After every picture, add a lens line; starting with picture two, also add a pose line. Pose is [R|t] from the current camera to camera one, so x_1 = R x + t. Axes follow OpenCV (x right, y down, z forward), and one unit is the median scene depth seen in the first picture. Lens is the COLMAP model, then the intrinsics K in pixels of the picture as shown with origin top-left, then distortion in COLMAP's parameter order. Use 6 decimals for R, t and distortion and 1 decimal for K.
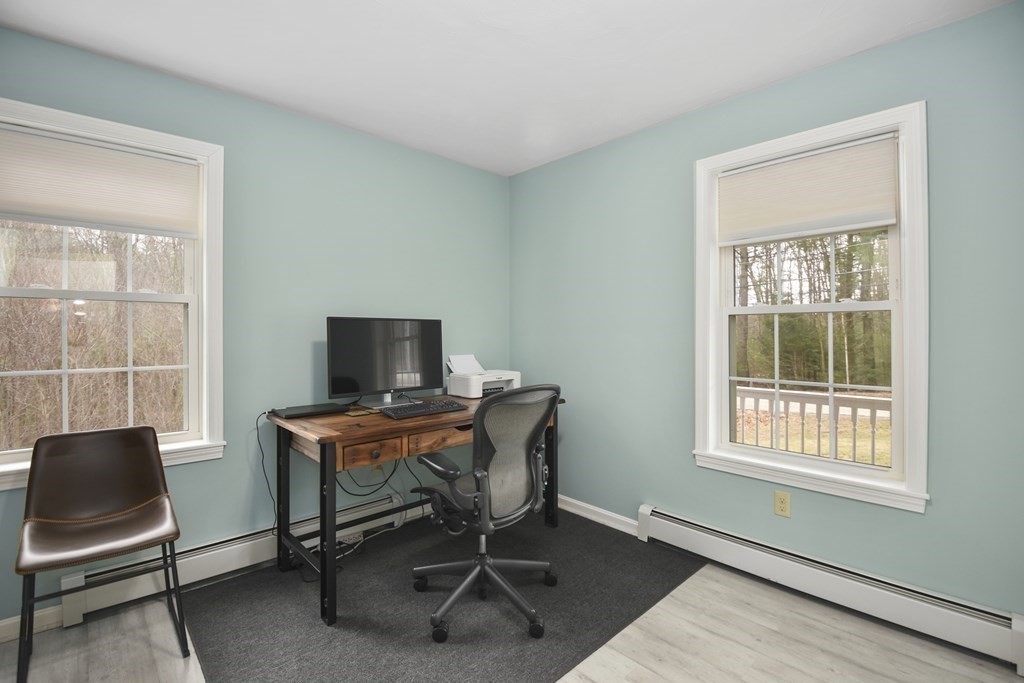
lens RADIAL K [[449.0, 0, 507.8], [0, 449.0, 342.2], [0, 0, 1]] dist [0.008950, -0.025238]
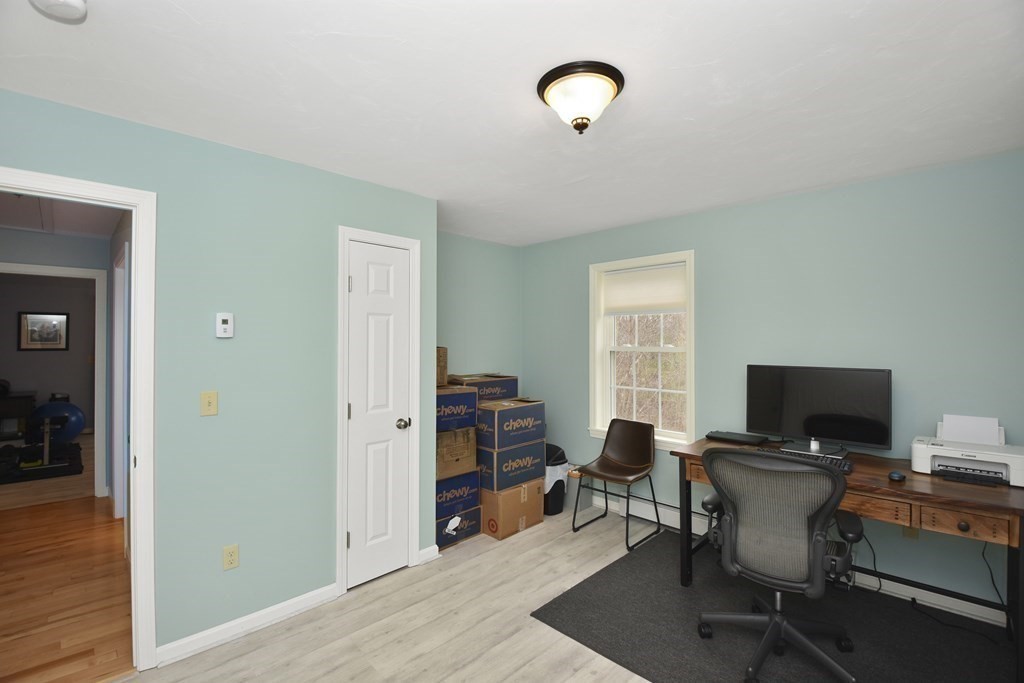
lens RADIAL K [[449.0, 0, 507.8], [0, 449.0, 342.2], [0, 0, 1]] dist [0.008950, -0.025238]
pose [[0.059681, 0.002102, -0.998215, 0.906529], [-0.020361, 0.999792, 0.000888, -0.123541], [0.998010, 0.020272, 0.059711, 0.314681]]
